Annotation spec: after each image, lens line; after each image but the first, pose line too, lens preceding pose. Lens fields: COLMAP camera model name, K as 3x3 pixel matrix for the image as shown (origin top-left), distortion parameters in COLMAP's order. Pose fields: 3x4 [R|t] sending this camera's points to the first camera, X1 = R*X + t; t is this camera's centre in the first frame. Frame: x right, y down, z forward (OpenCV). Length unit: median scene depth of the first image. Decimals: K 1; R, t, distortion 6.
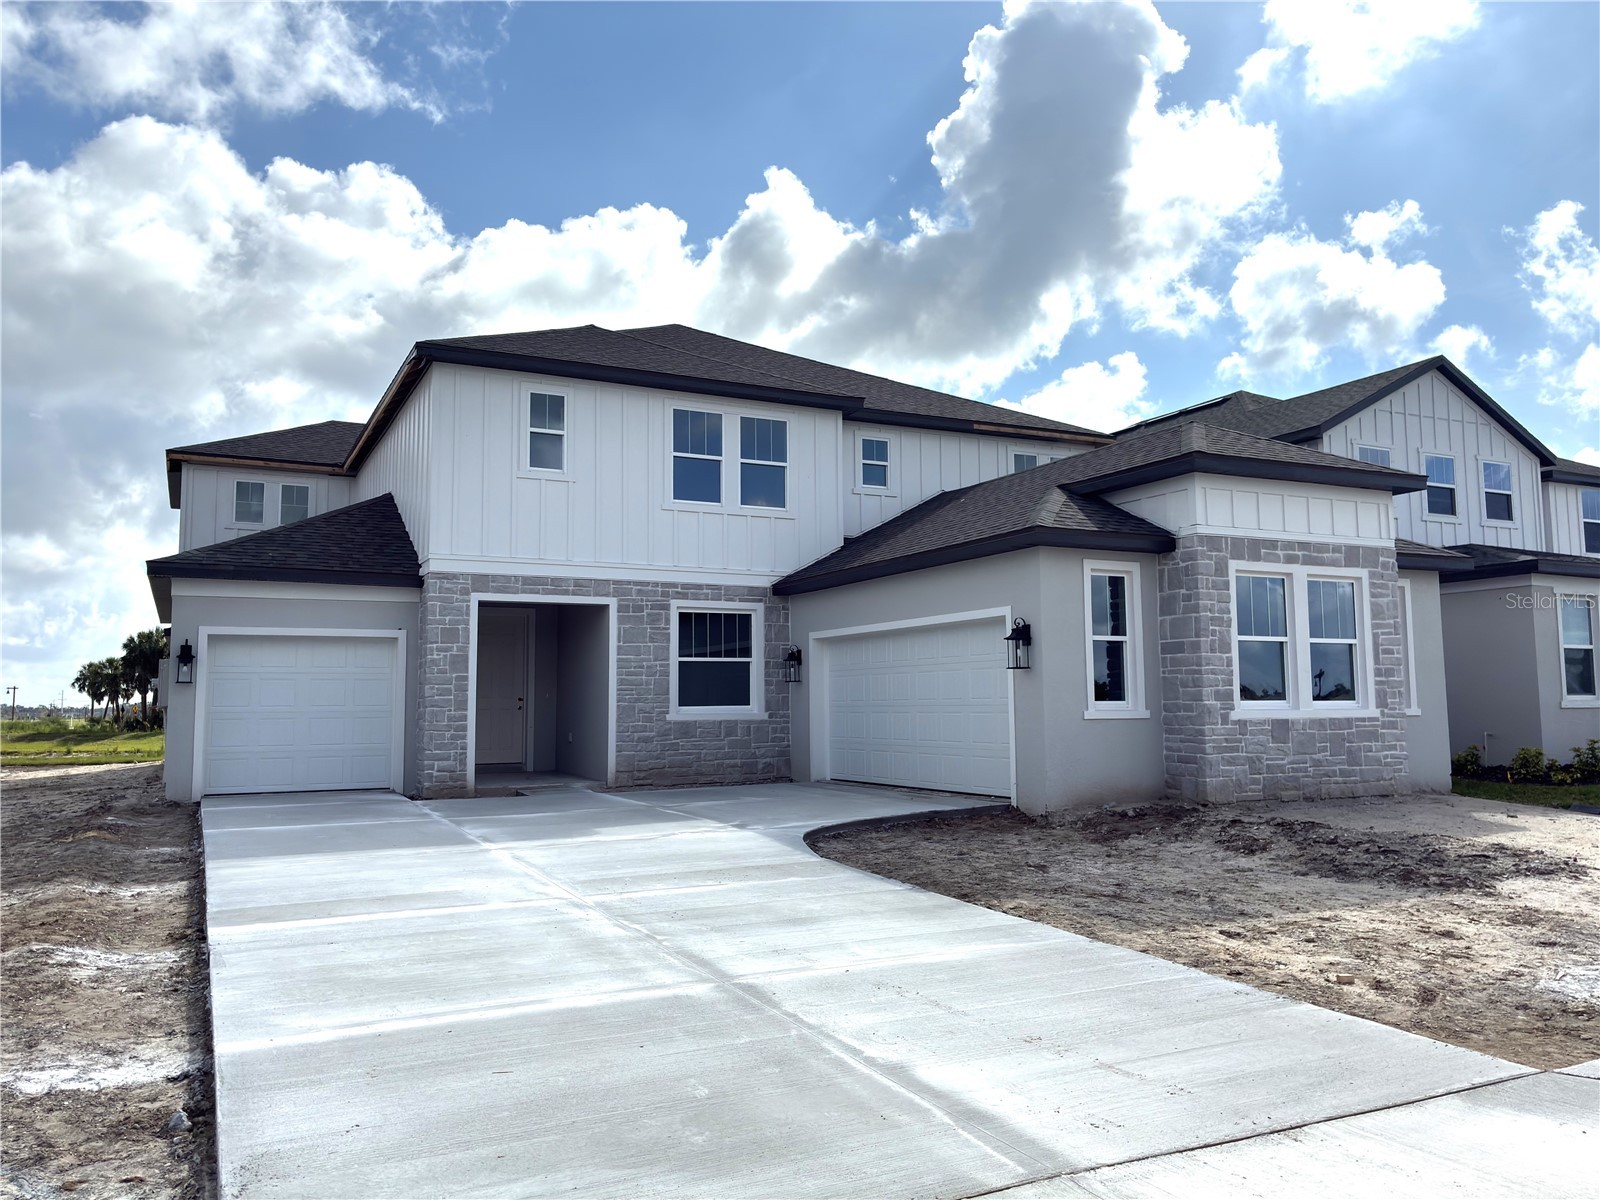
lens RADIAL K [[1211.4, 0, 812.1], [0, 1211.4, 593.4], [0, 0, 1]] dist [0.038998, -0.050073]
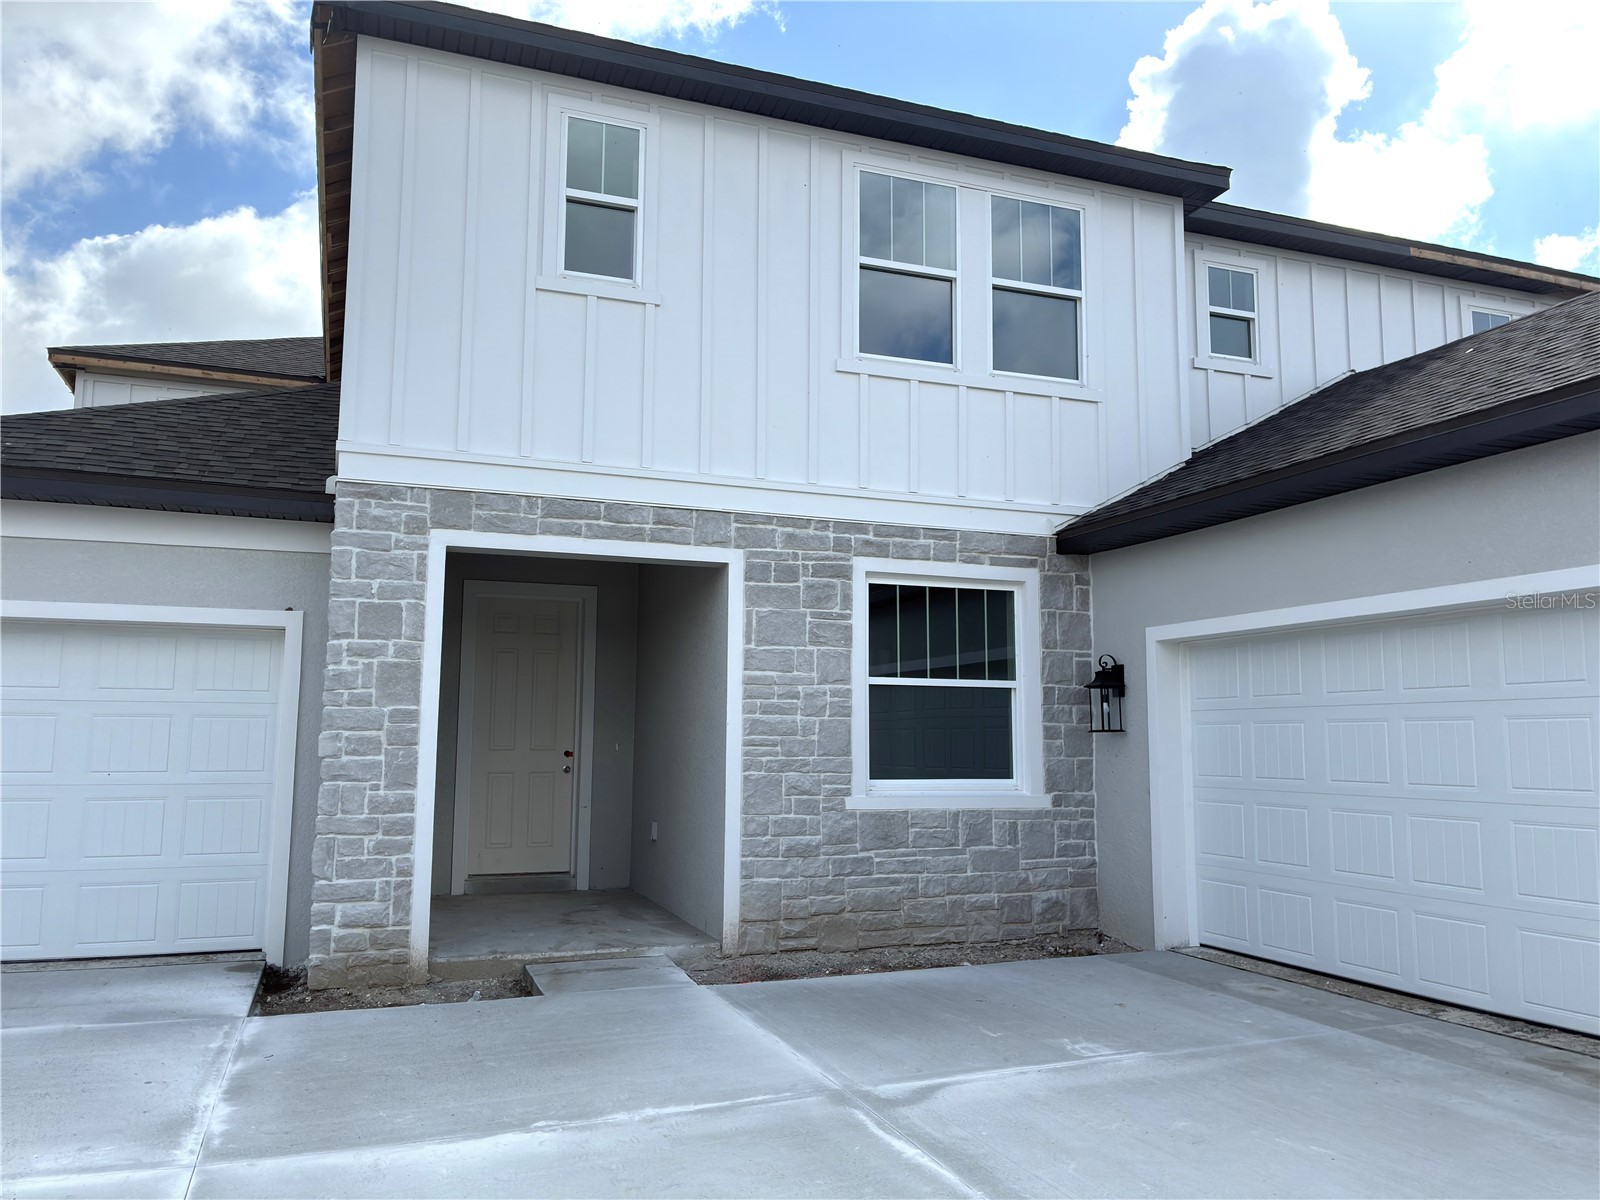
lens RADIAL K [[1211.4, 0, 788.4], [0, 1211.4, 592.1], [0, 0, 1]] dist [0.038998, -0.050073]
pose [[0.992459, 0.000850, -0.122576, -0.083170], [-0.004454, 0.999566, -0.029132, 0.033183], [0.122498, 0.029459, 0.992031, 0.517263]]
